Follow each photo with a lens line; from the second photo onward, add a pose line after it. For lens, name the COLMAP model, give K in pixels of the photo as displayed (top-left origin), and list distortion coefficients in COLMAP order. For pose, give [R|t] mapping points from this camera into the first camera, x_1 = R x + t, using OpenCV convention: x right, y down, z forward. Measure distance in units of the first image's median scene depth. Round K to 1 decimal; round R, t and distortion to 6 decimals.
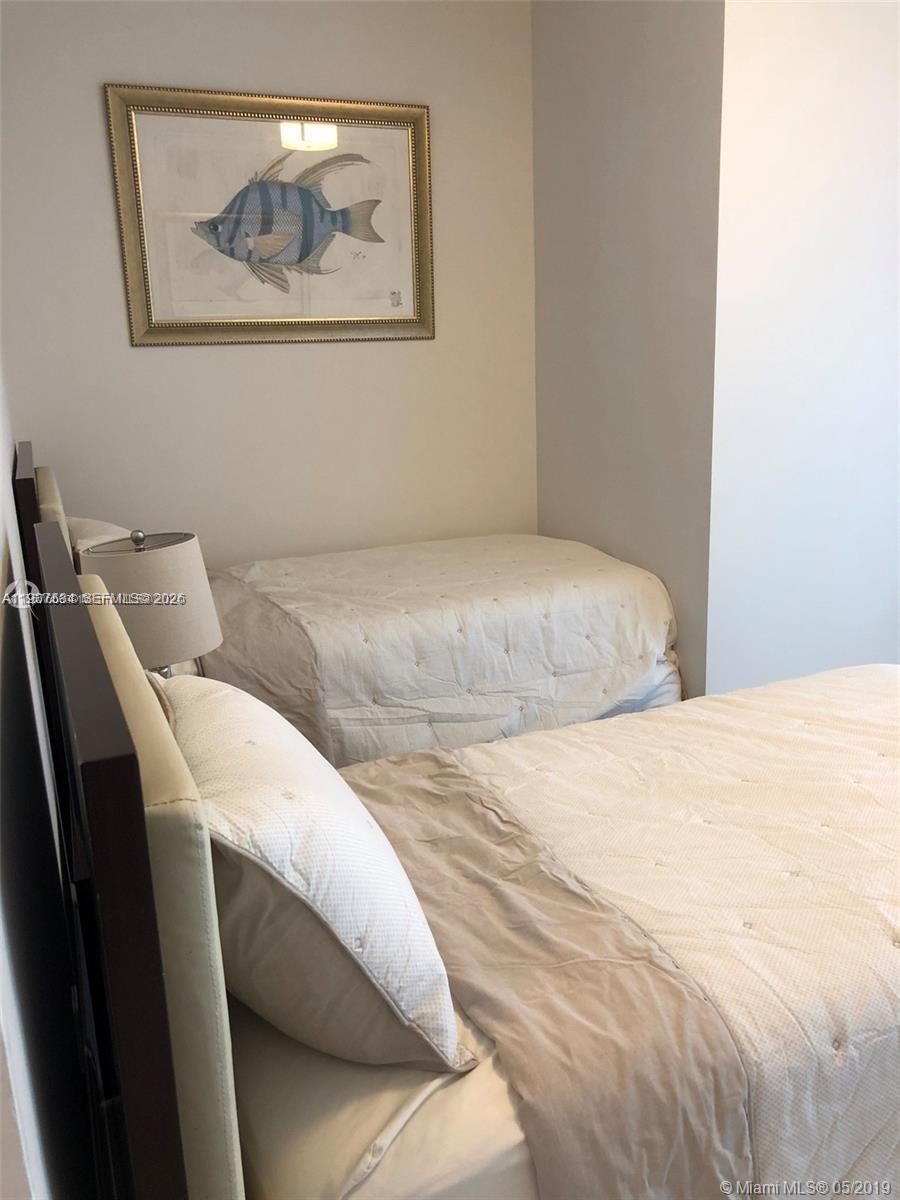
lens RADIAL K [[988.7, 0, 449.2], [0, 988.7, 596.8], [0, 0, 1]] dist [0.000615, 0.001422]
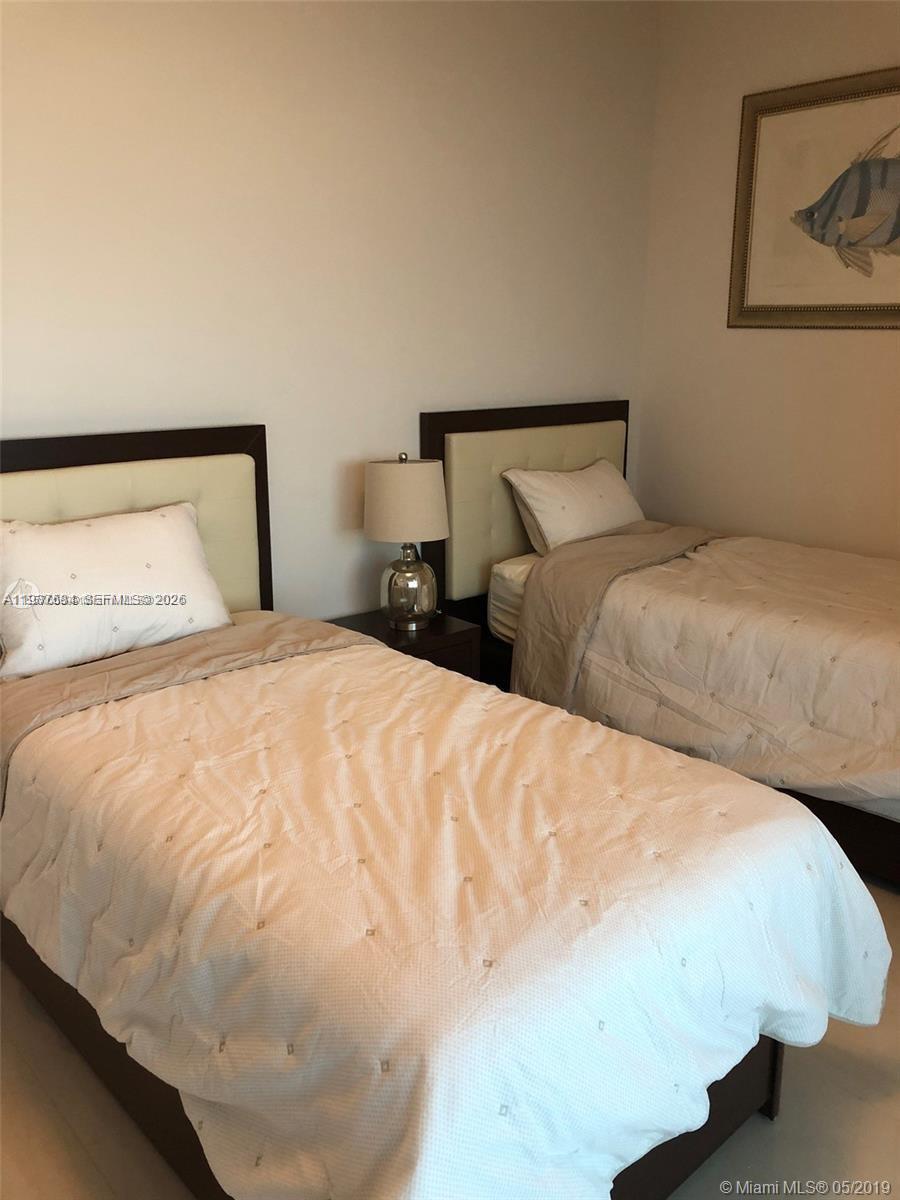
lens RADIAL K [[988.7, 0, 449.2], [0, 988.7, 596.8], [0, 0, 1]] dist [0.000615, 0.001422]
pose [[0.317927, 0.276050, -0.907038, 0.742047], [-0.252776, 0.946727, 0.199528, -0.115896], [0.913798, 0.165842, 0.370769, 0.368537]]
